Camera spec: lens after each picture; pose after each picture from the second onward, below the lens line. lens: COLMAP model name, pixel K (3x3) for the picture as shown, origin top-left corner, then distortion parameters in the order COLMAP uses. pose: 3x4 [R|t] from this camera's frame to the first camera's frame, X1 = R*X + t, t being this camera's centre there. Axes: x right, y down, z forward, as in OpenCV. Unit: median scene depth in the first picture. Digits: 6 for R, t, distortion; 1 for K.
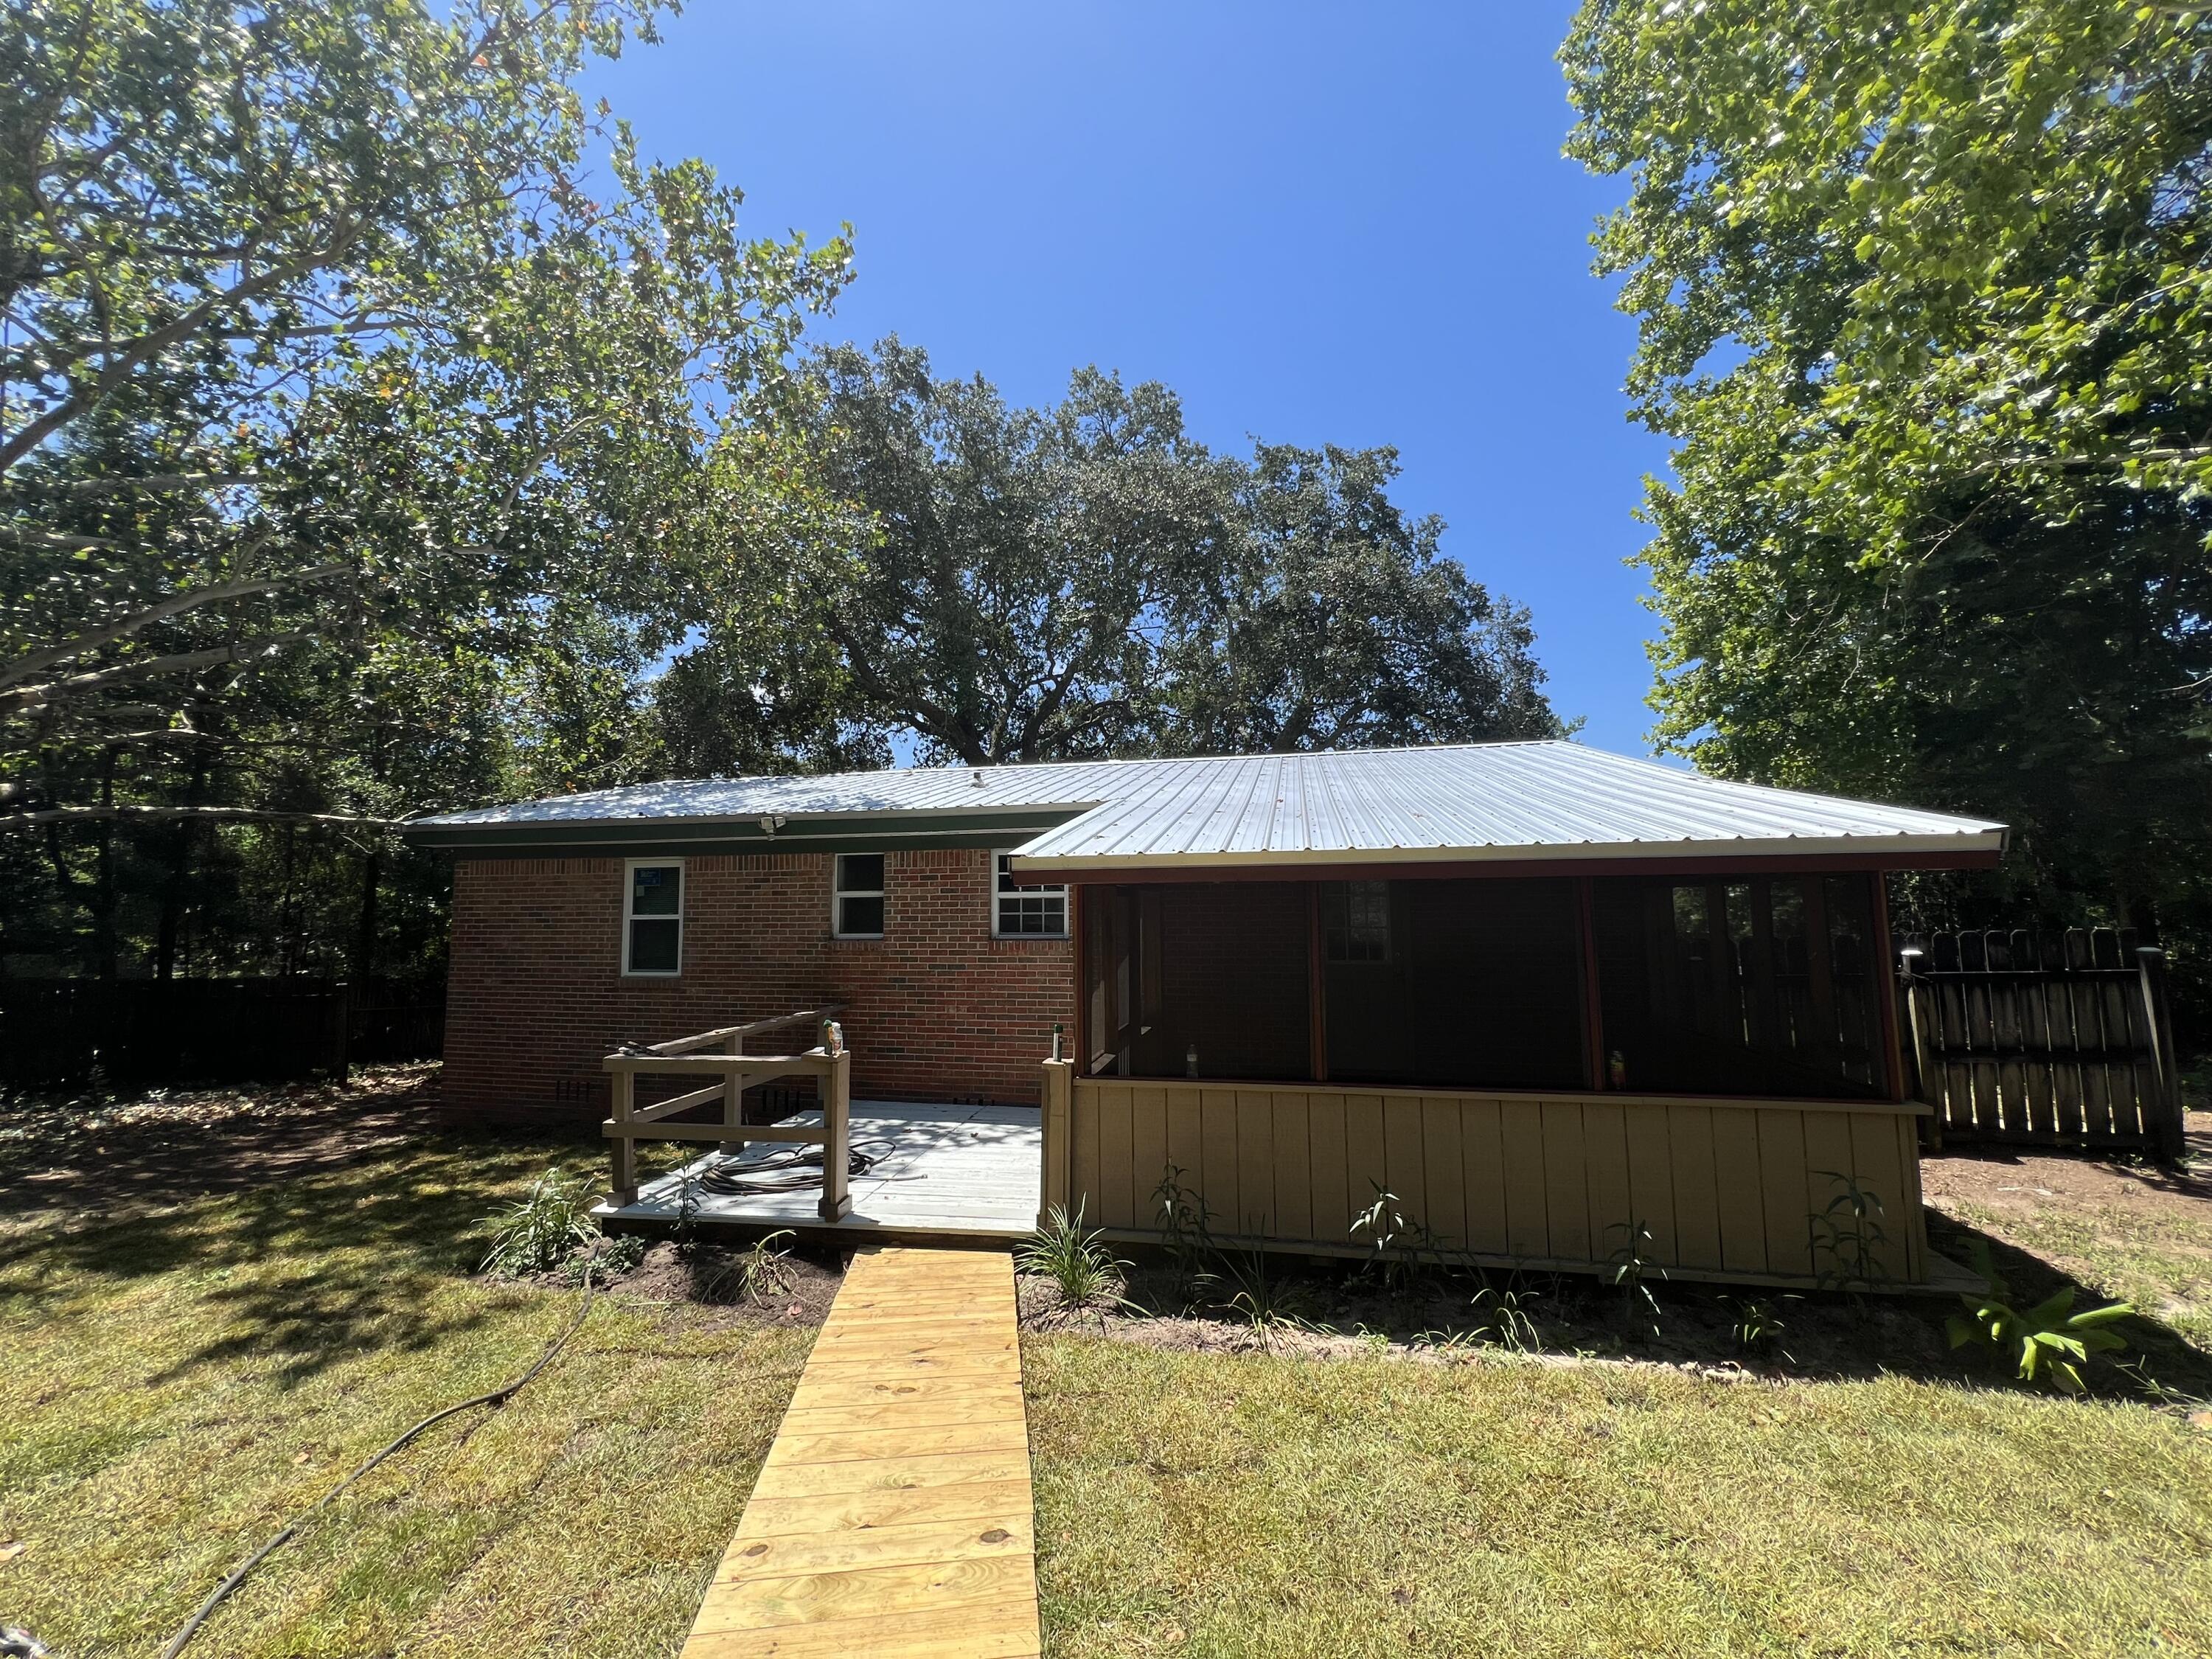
lens RADIAL K [[874.4, 0, 1124.2], [0, 874.4, 829.3], [0, 0, 1]] dist [-0.008056, 0.001637]
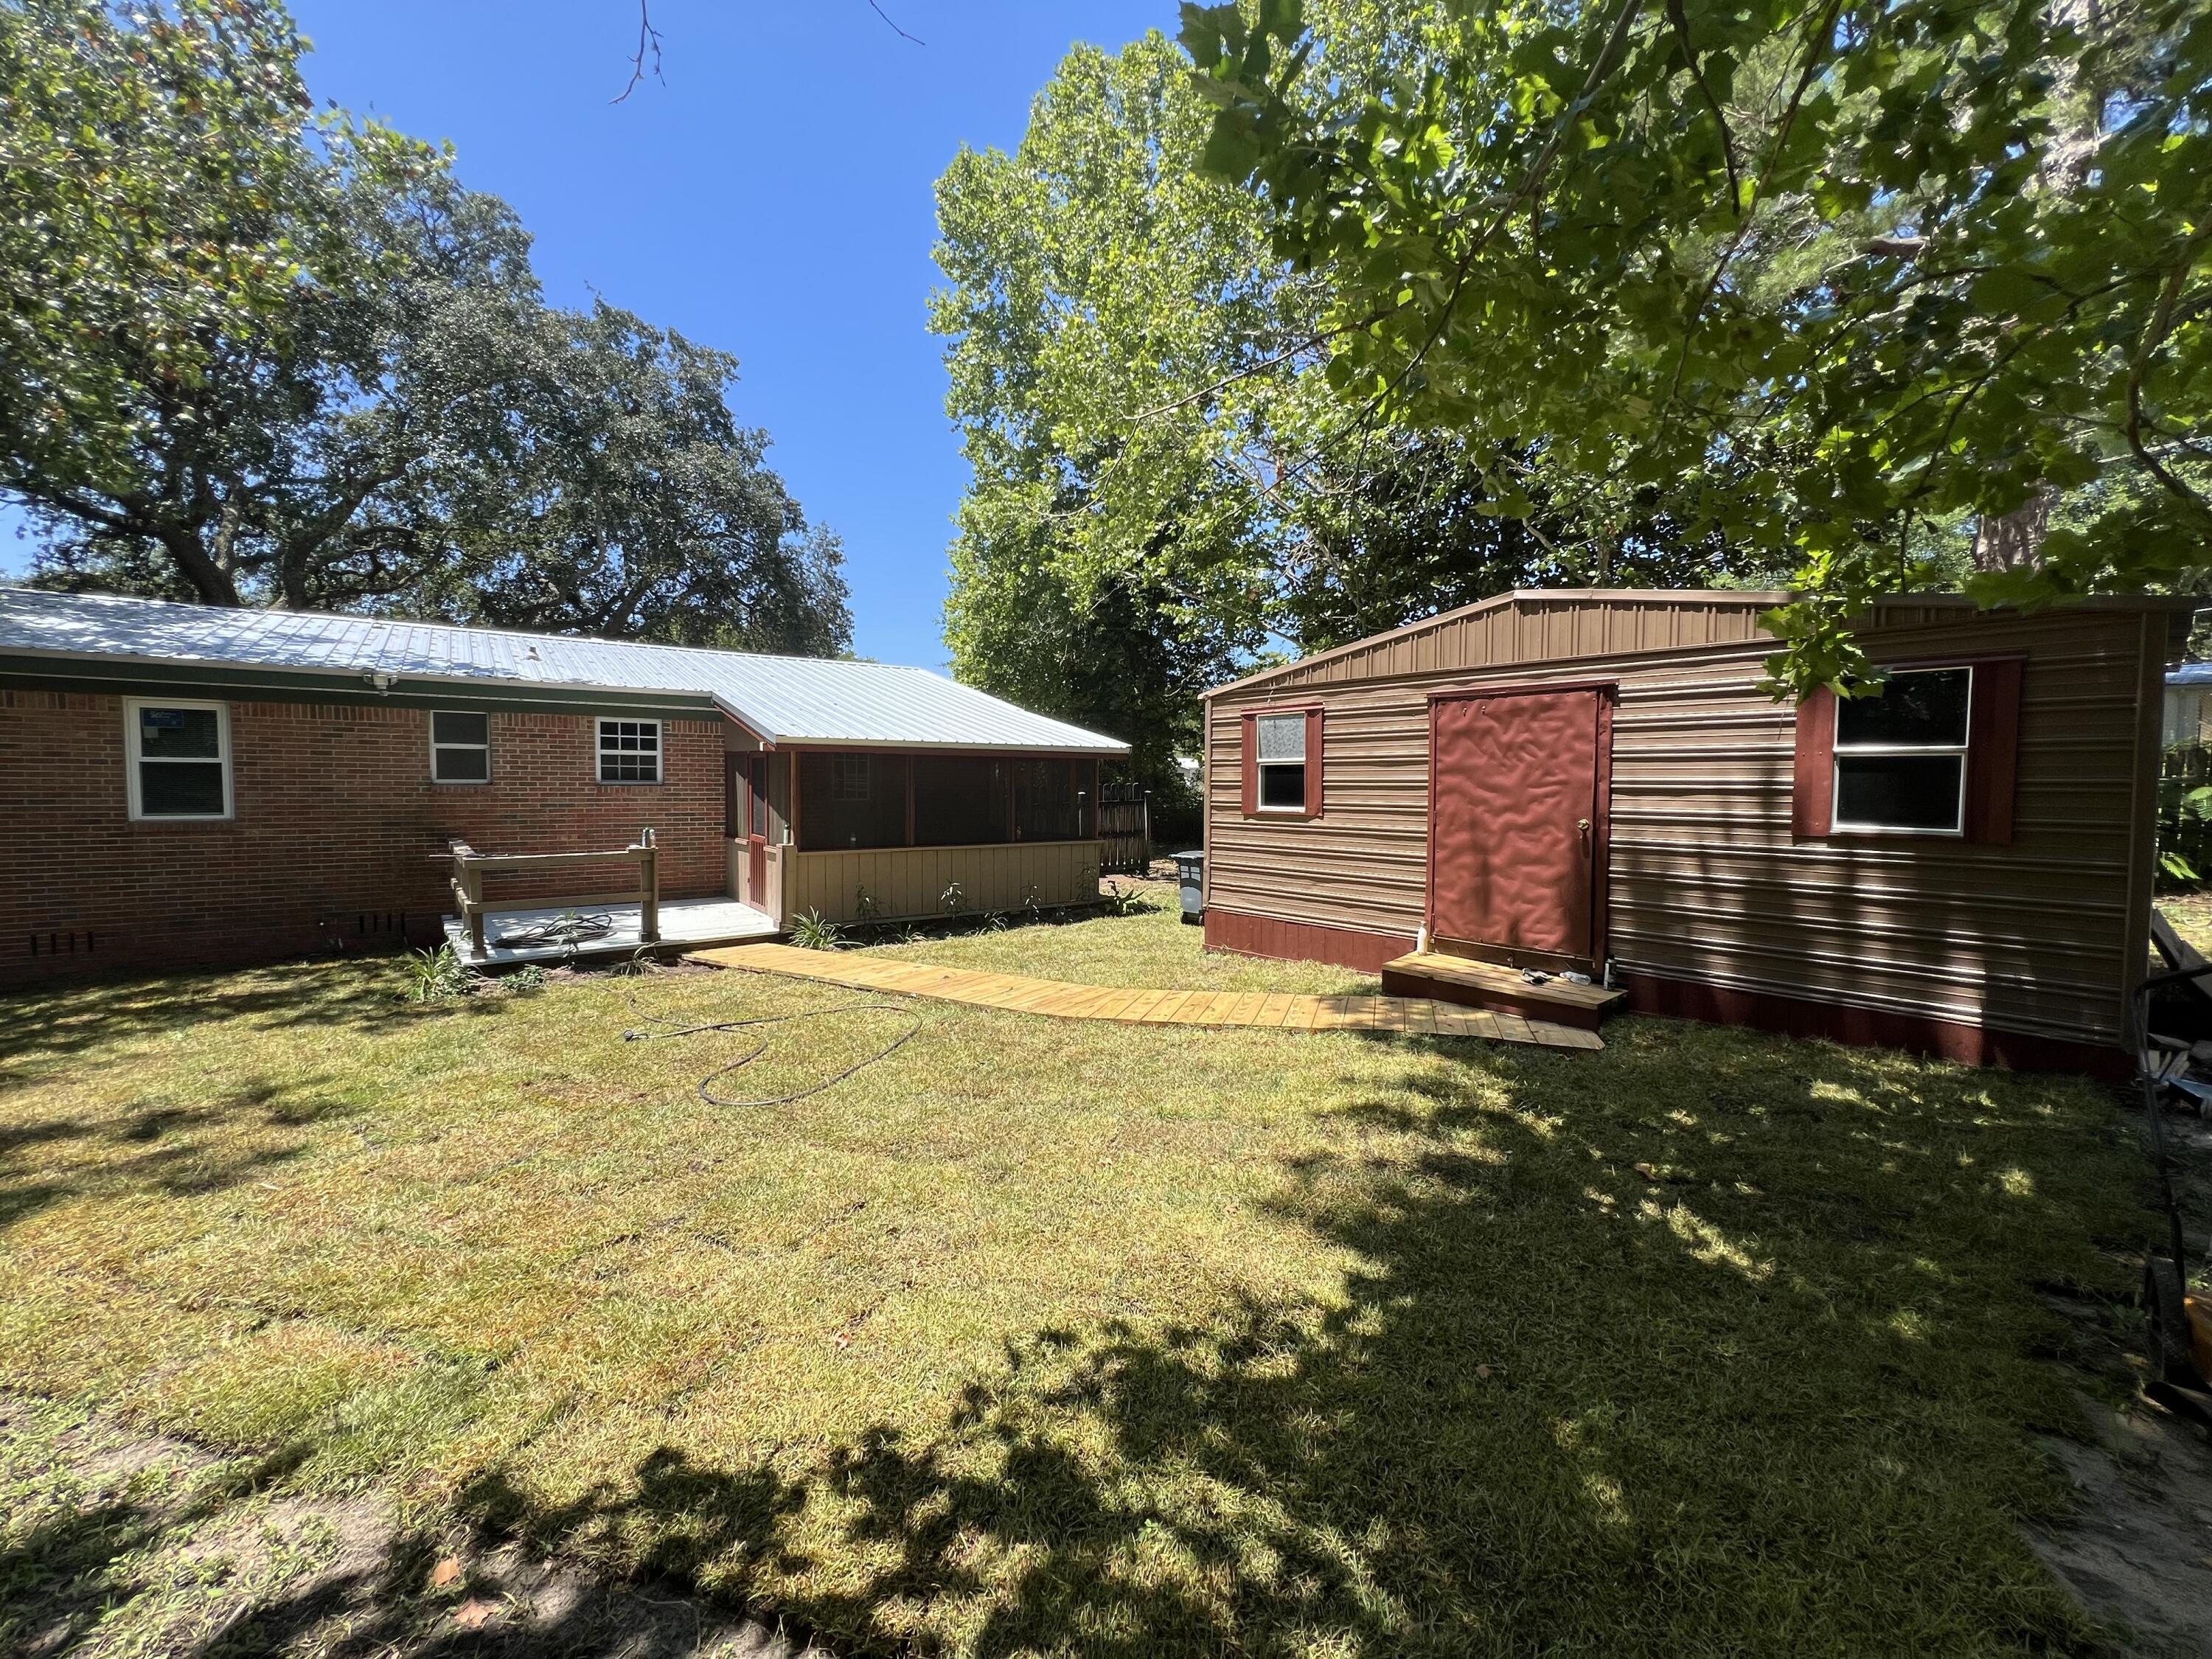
lens RADIAL K [[874.4, 0, 1102.8], [0, 874.4, 829.5], [0, 0, 1]] dist [-0.008056, 0.001637]
pose [[0.663402, -0.029068, 0.747698, -0.610338], [-0.087068, 0.989459, 0.115719, -0.026554], [-0.743180, -0.141869, 0.653878, -0.438628]]
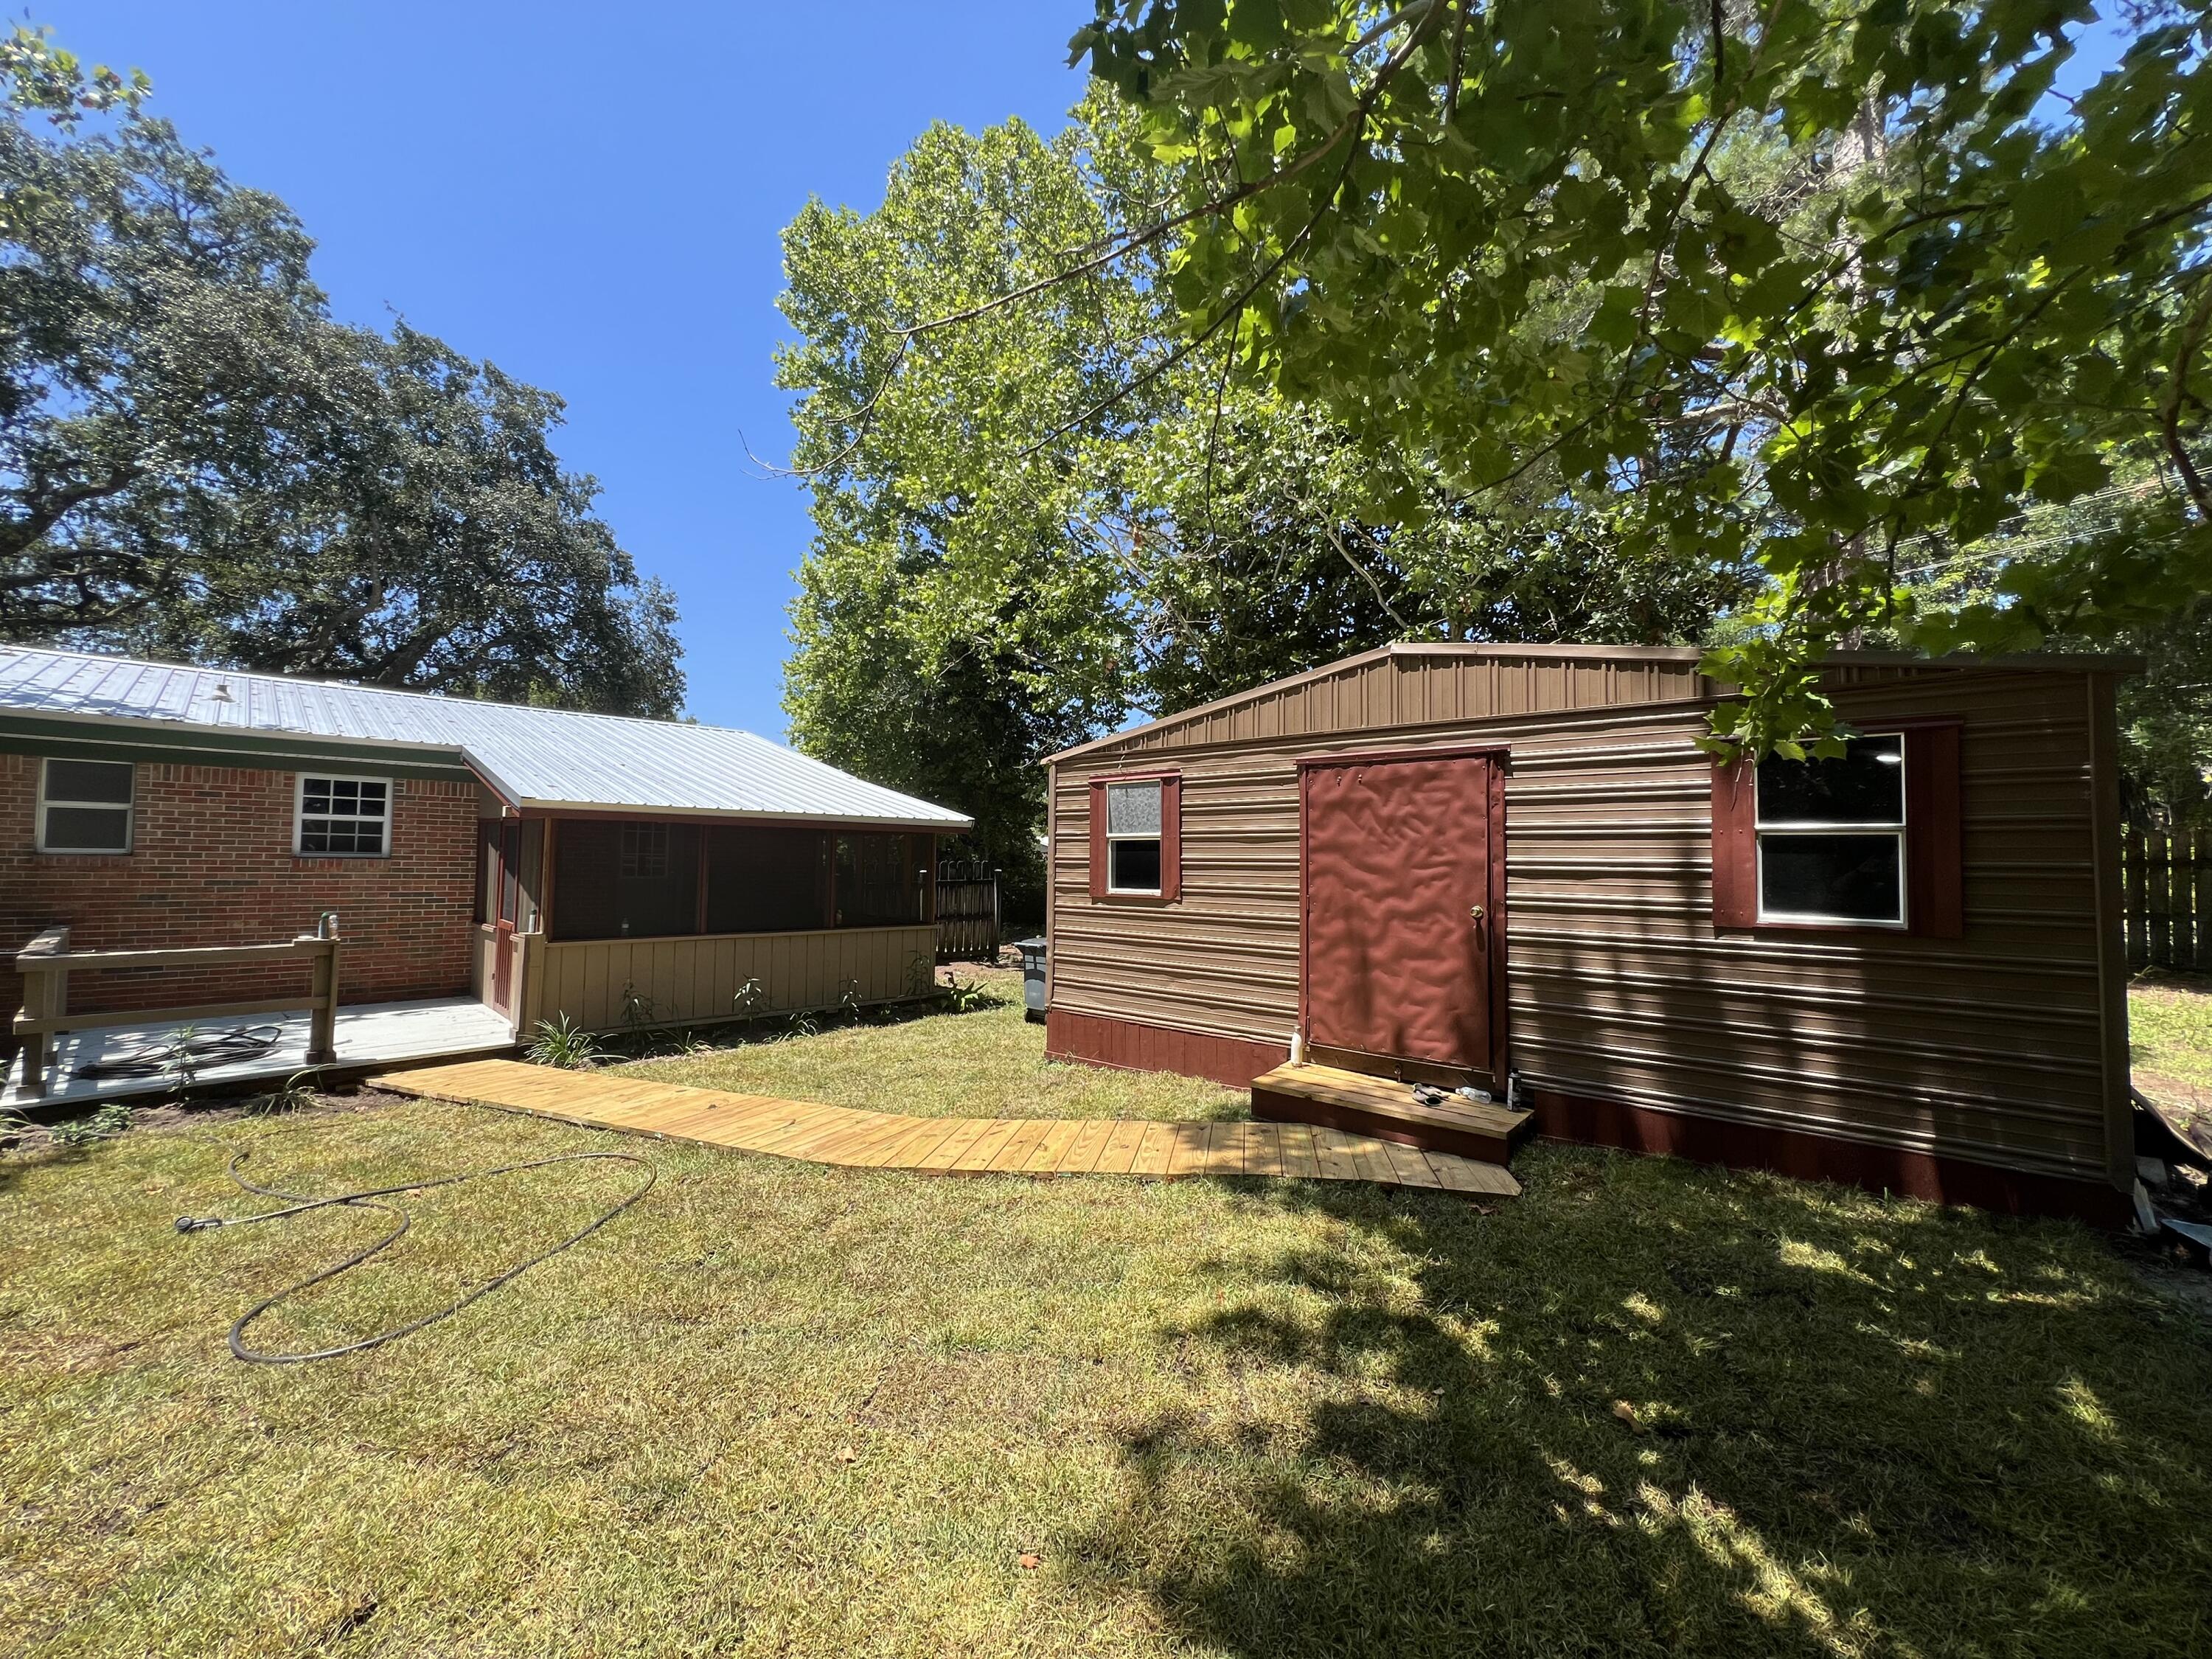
lens RADIAL K [[874.4, 0, 1098.4], [0, 874.4, 827.2], [0, 0, 1]] dist [-0.008056, 0.001637]
pose [[0.546341, 0.048775, 0.836141, -0.481107], [-0.103297, 0.994605, 0.009476, -0.020359], [-0.831169, -0.091548, 0.548432, -0.376455]]
